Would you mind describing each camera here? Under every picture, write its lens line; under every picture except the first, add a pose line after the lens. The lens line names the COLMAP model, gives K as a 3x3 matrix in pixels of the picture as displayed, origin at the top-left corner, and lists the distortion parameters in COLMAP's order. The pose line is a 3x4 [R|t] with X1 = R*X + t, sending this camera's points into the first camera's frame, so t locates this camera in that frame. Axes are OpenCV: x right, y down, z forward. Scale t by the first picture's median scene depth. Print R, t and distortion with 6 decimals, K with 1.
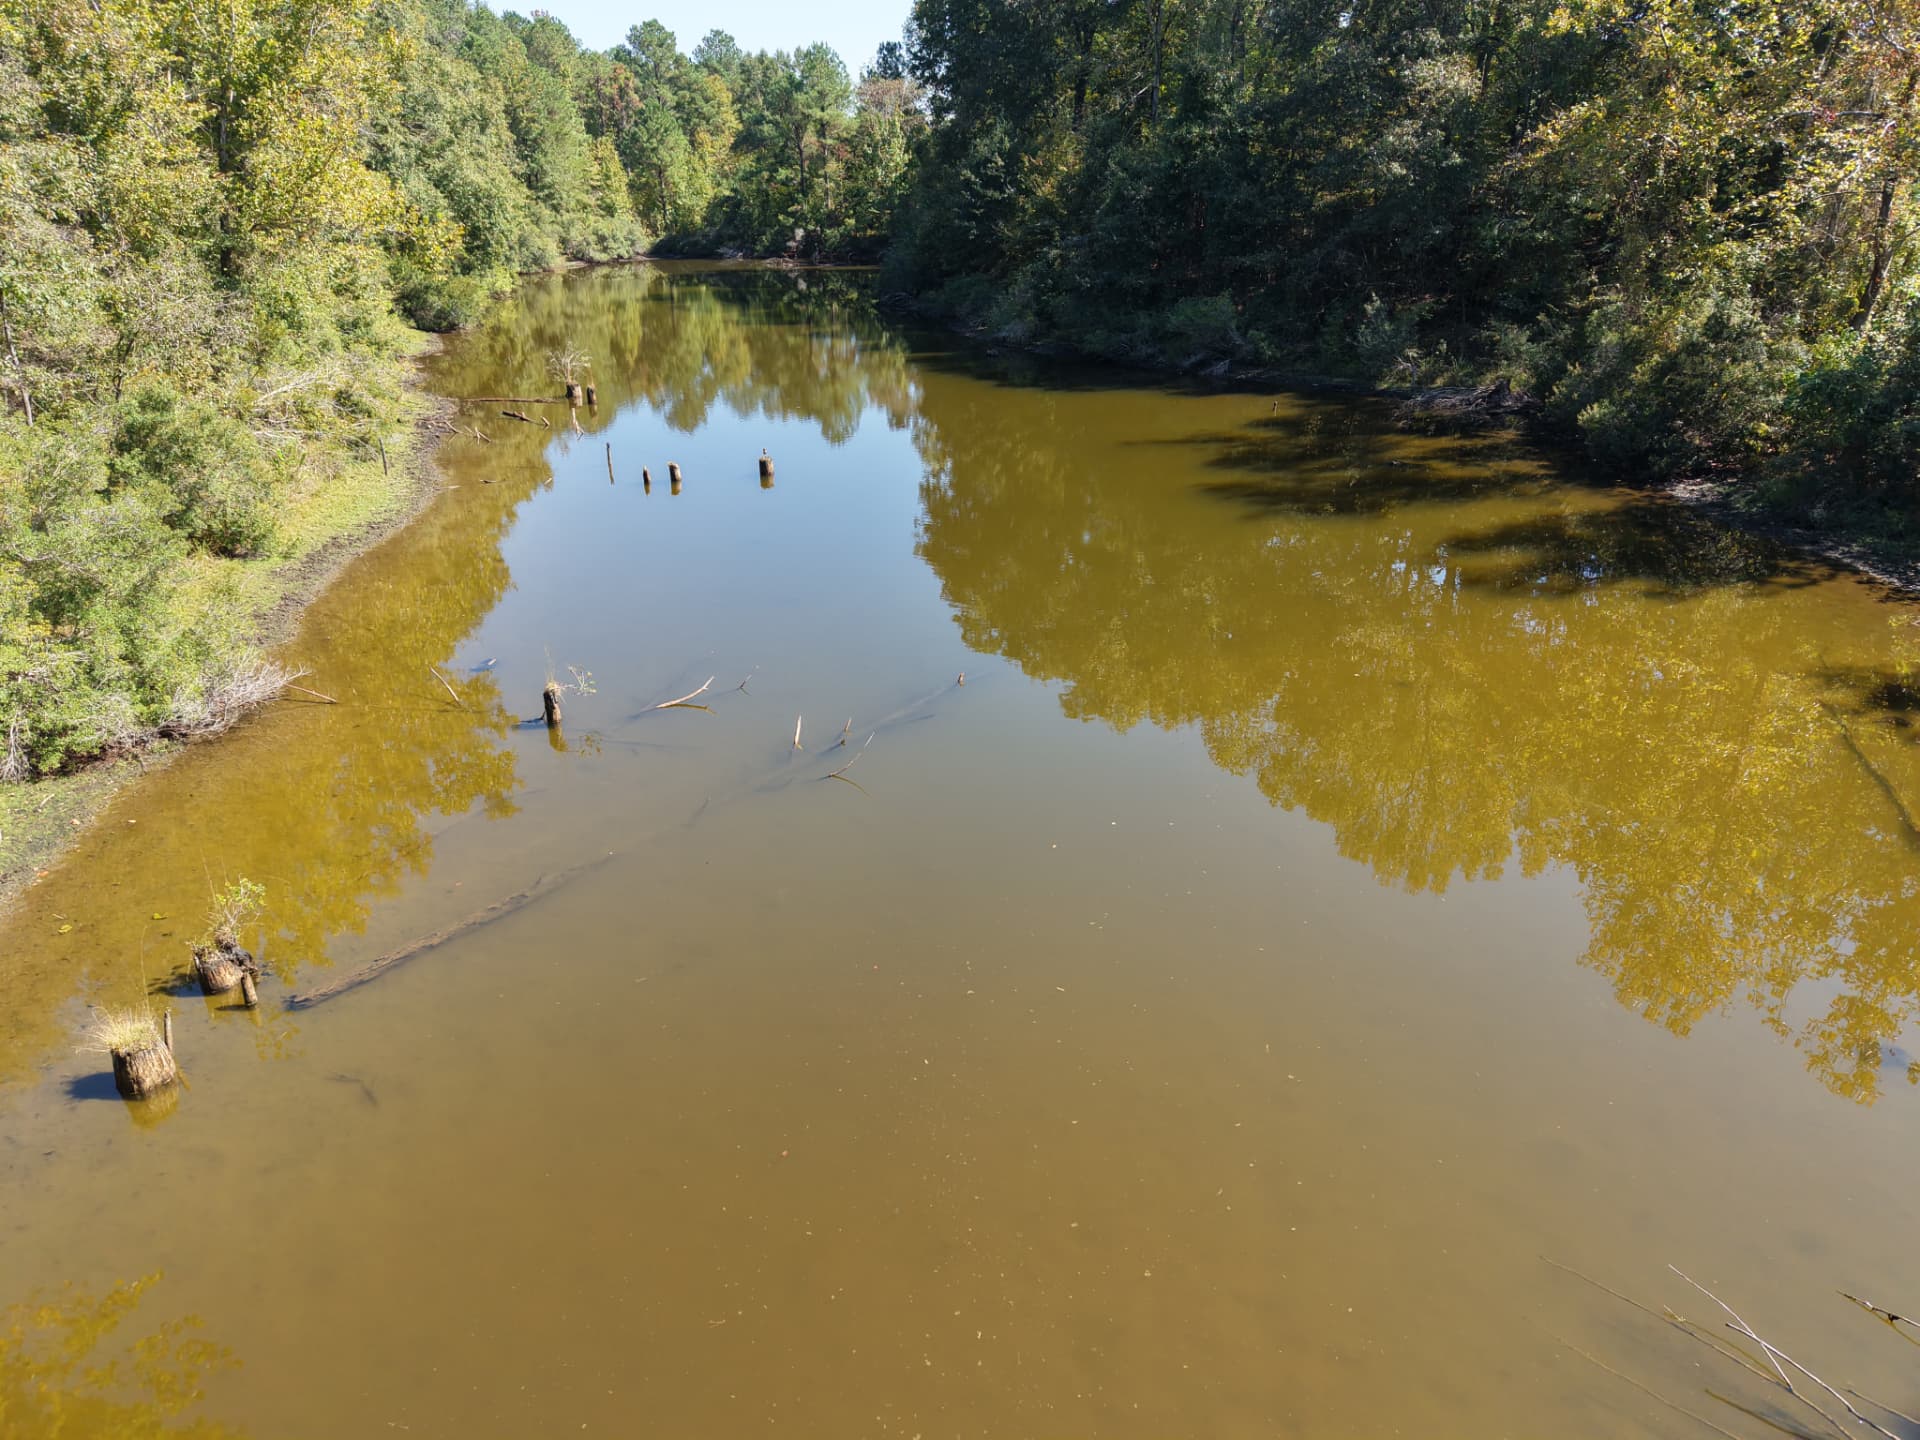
lens RADIAL K [[1289.8, 0, 960.0], [0, 1289.8, 720.0], [0, 0, 1]] dist [0.036192, 0.000250]
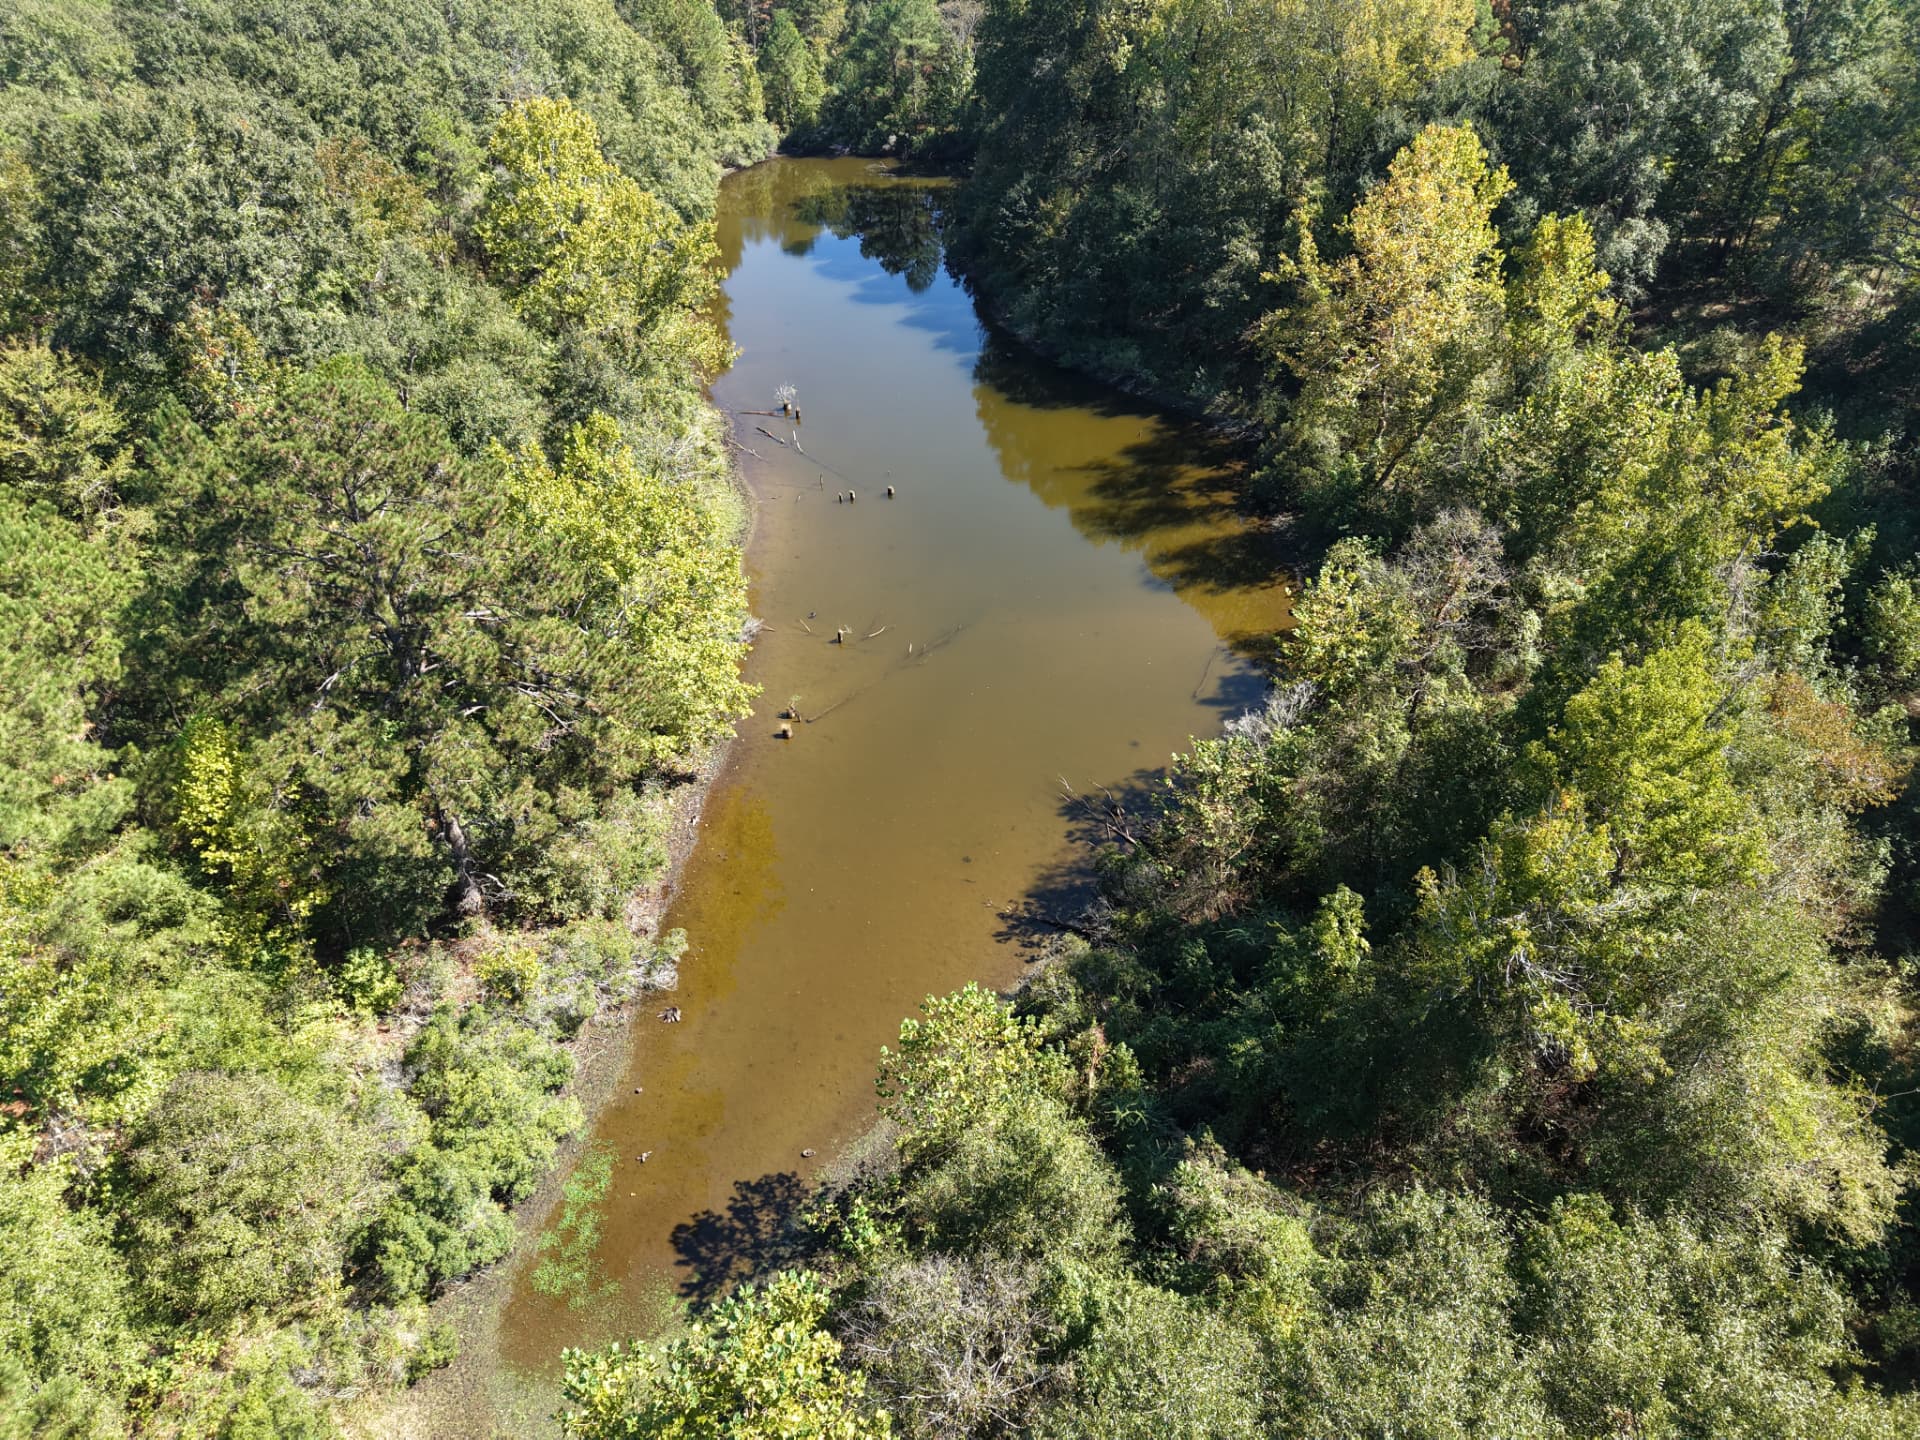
lens RADIAL K [[1289.8, 0, 960.0], [0, 1289.8, 720.0], [0, 0, 1]] dist [0.036192, 0.000250]
pose [[0.998102, 0.037166, -0.049108, 0.033193], [-0.025038, 0.973387, 0.227795, -0.106745], [0.056267, -0.226133, 0.972470, -0.433216]]
